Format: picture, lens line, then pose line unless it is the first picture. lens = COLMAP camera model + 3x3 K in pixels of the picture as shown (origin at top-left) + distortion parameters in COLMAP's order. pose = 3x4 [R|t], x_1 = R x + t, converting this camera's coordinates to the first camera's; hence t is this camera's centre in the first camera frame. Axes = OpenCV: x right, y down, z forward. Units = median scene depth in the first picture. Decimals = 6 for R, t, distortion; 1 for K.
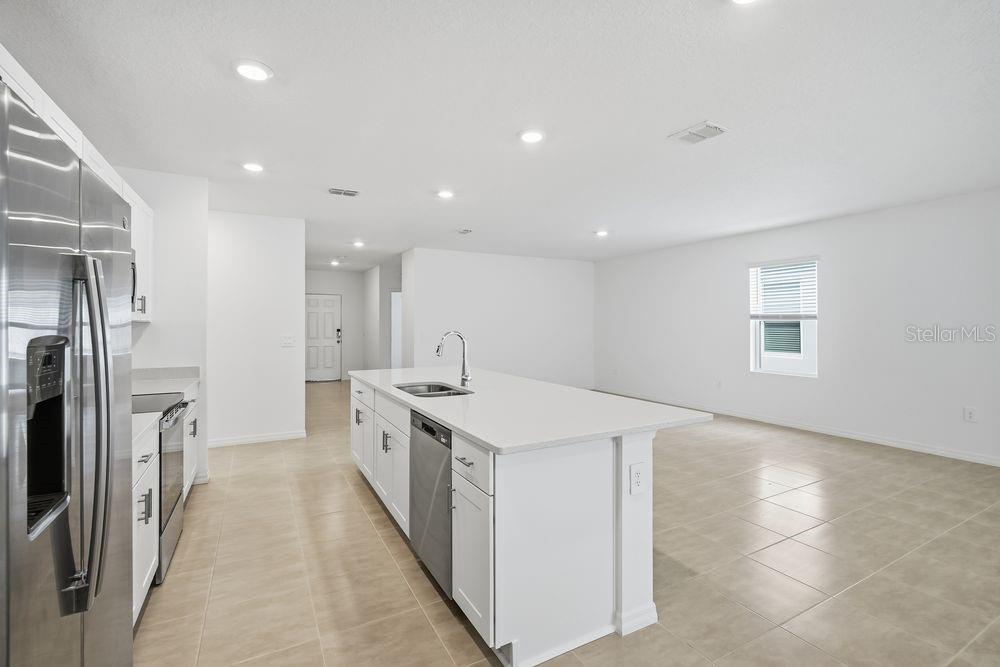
lens RADIAL K [[443.8, 0, 504.3], [0, 443.8, 323.4], [0, 0, 1]] dist [-0.003395, -0.000406]
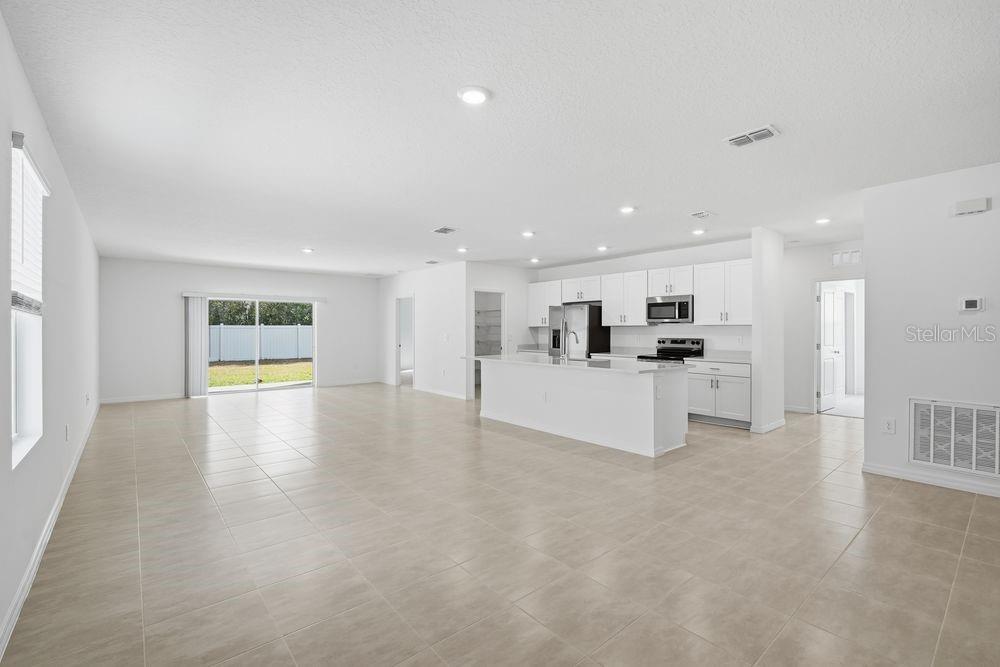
lens RADIAL K [[443.1, 0, 500.7], [0, 443.1, 333.4], [0, 0, 1]] dist [-0.011474, 0.001412]
pose [[-0.979935, 0.002985, -0.199296, 0.275508], [0.002503, 0.999993, 0.002669, 0.010061], [0.199303, 0.002117, -0.979936, 1.379152]]
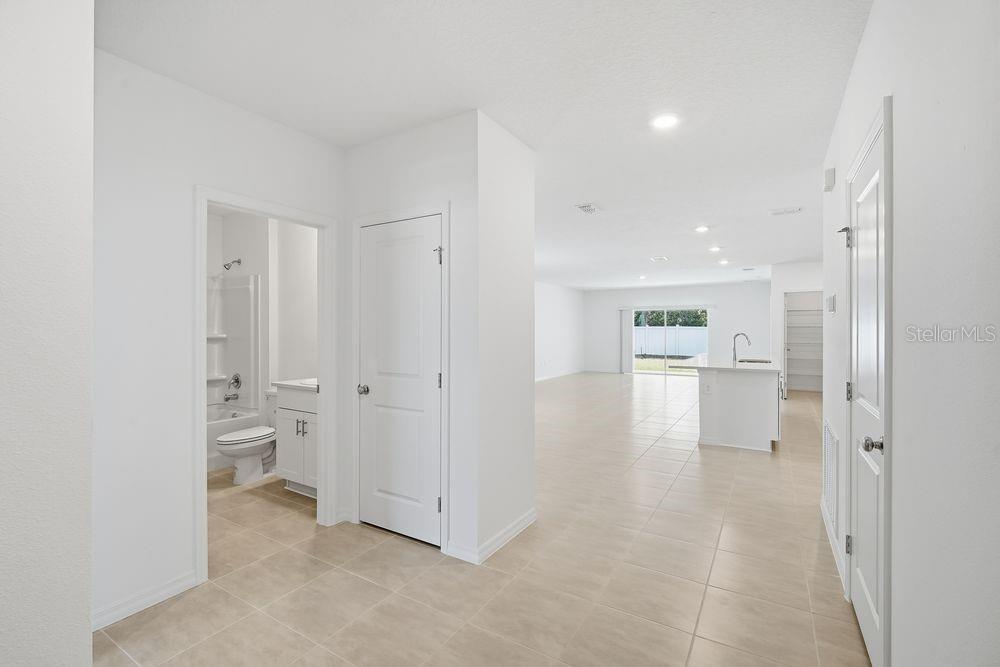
lens RADIAL K [[443.1, 0, 499.2], [0, 443.1, 331.5], [0, 0, 1]] dist [-0.011474, 0.001412]
pose [[-0.492570, -0.001971, 0.870270, -0.659728], [-0.001995, 0.999997, 0.001135, 0.004336], [-0.870270, -0.001177, -0.492573, 1.469375]]
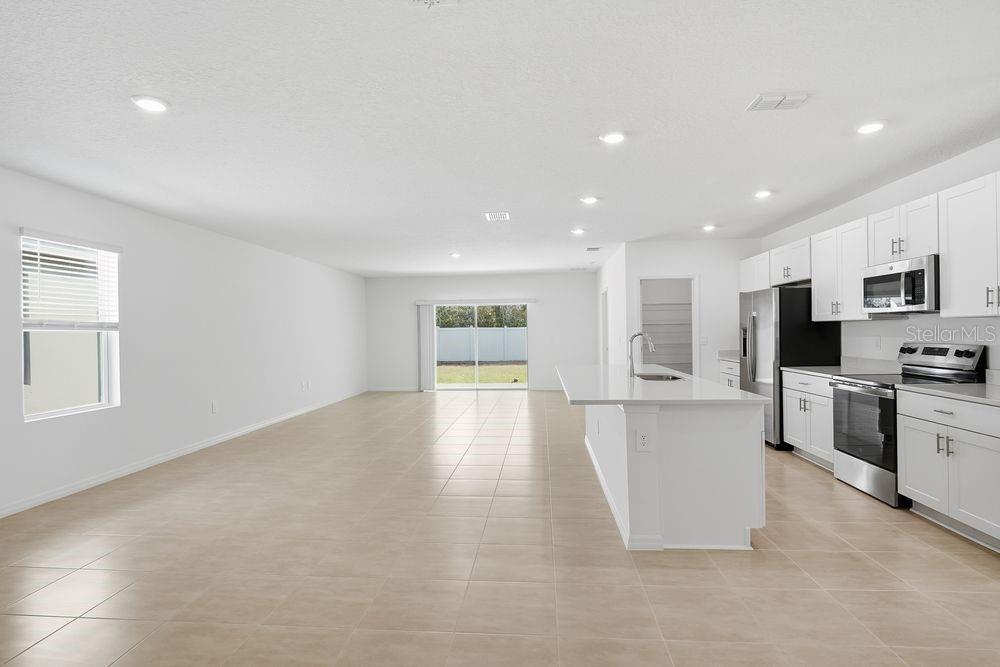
lens RADIAL K [[493.5, 0, 501.5], [0, 493.5, 333.8], [0, 0, 1]] dist [-0.011334, 0.000356]
pose [[-0.835703, 0.011700, 0.549057, -0.271685], [0.013892, 0.999903, -0.000163, 0.006239], [-0.549006, 0.007492, -0.835785, 1.183018]]
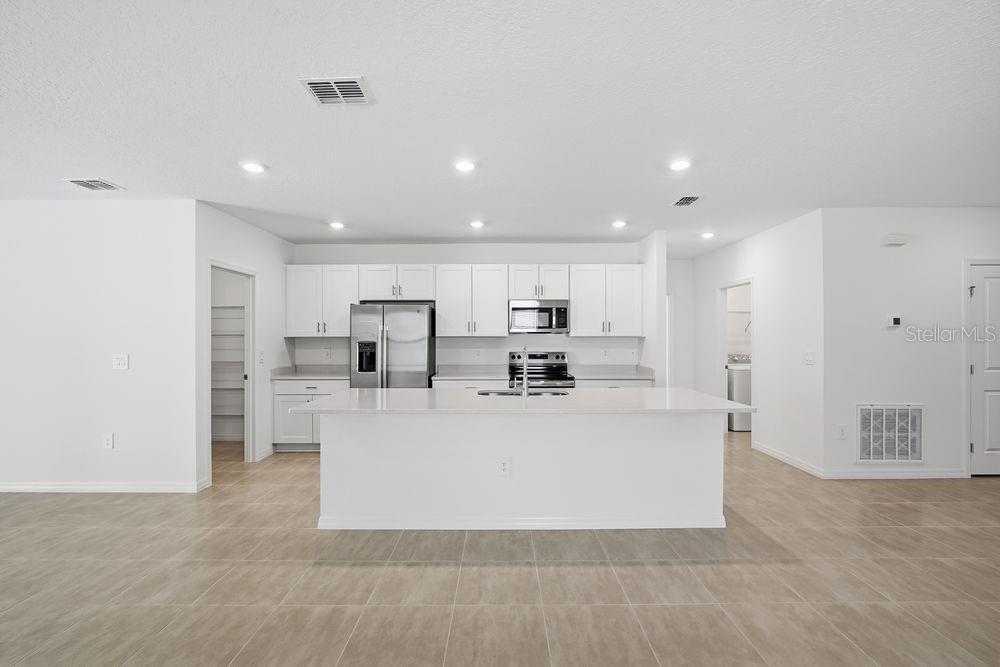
lens RADIAL K [[443.1, 0, 503.2], [0, 443.1, 330.2], [0, 0, 1]] dist [-0.011474, 0.001412]
pose [[-0.478883, -0.013265, -0.877779, 0.452252], [0.007037, 0.999796, -0.018947, -0.001935], [0.877851, -0.015250, -0.478692, 0.745109]]
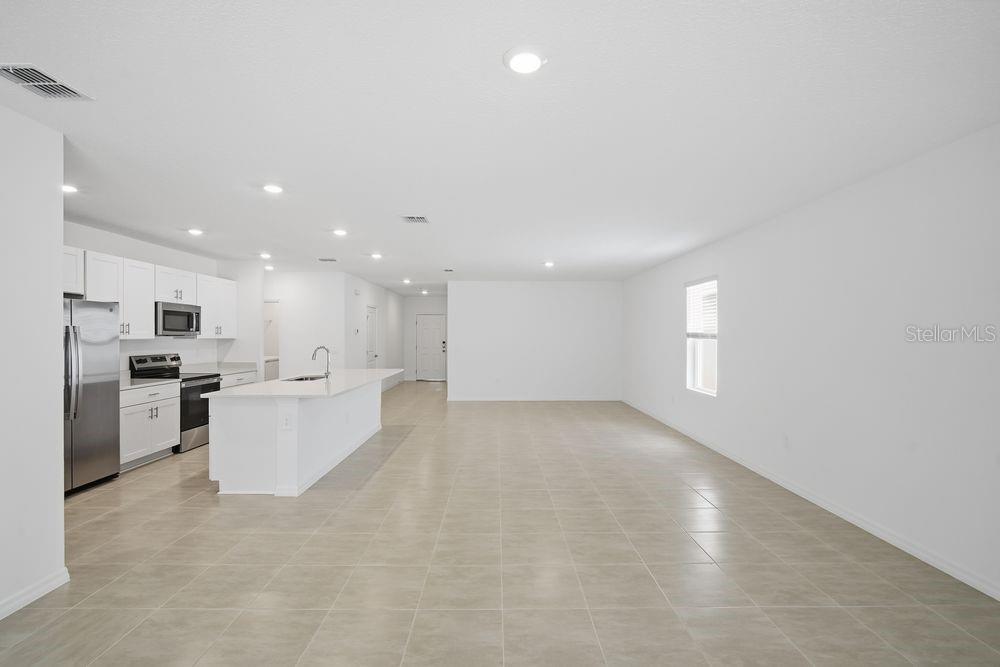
lens RADIAL K [[443.1, 0, 496.1], [0, 443.1, 338.2], [0, 0, 1]] dist [-0.011474, 0.001412]
pose [[0.879960, 0.005445, -0.475016, 0.653216], [-0.000492, 0.999944, 0.010551, -0.017574], [0.475047, -0.009050, 0.879914, -0.099236]]
